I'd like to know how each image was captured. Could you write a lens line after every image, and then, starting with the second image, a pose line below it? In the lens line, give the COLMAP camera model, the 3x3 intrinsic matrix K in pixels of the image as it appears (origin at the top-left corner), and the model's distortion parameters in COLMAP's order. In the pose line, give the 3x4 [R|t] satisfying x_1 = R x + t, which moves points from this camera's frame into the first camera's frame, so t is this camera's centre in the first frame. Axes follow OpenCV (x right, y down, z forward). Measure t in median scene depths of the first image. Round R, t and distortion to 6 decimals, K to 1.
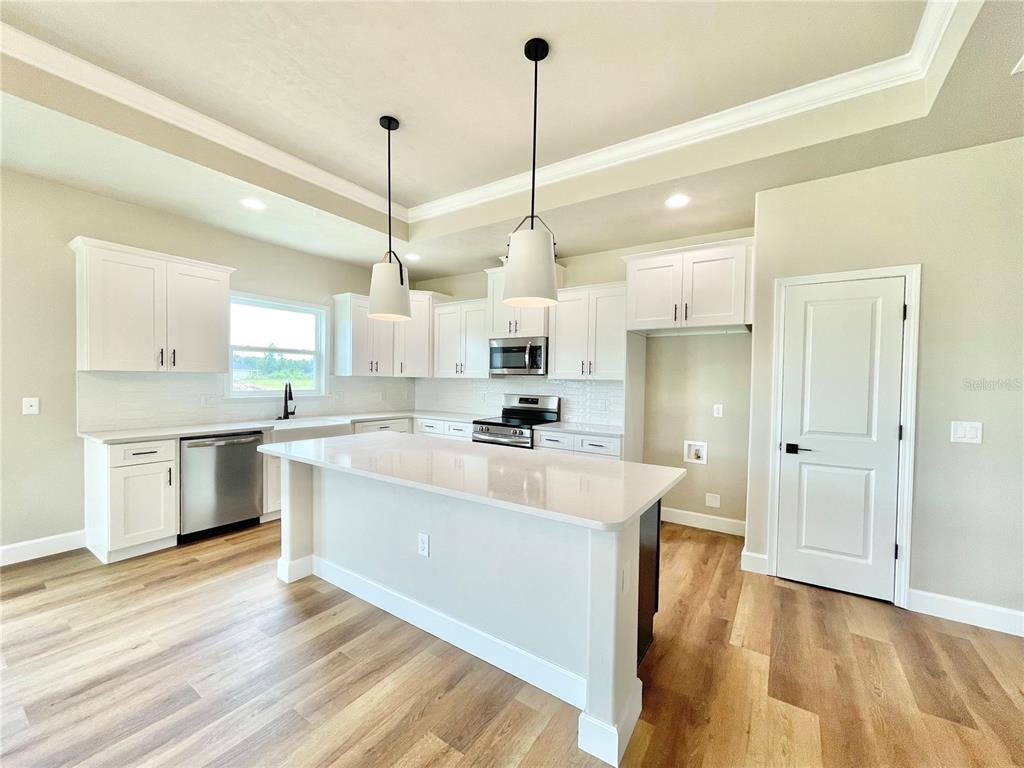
lens RADIAL K [[405.7, 0, 510.2], [0, 405.7, 385.7], [0, 0, 1]] dist [-0.007598, 0.000462]
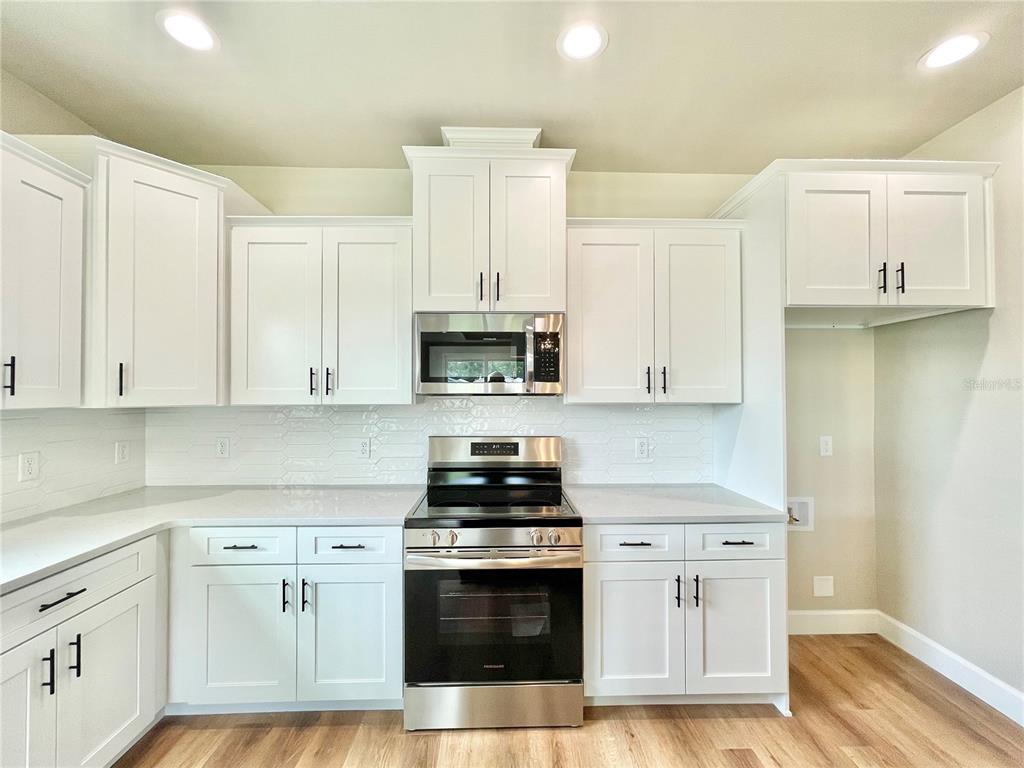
lens RADIAL K [[405.7, 0, 511.7], [0, 405.7, 385.1], [0, 0, 1]] dist [-0.007598, 0.000462]
pose [[0.813810, -0.007398, 0.581085, -0.217608], [0.025067, 0.999435, -0.022382, -0.026692], [-0.580591, 0.032781, 0.813535, 0.602015]]
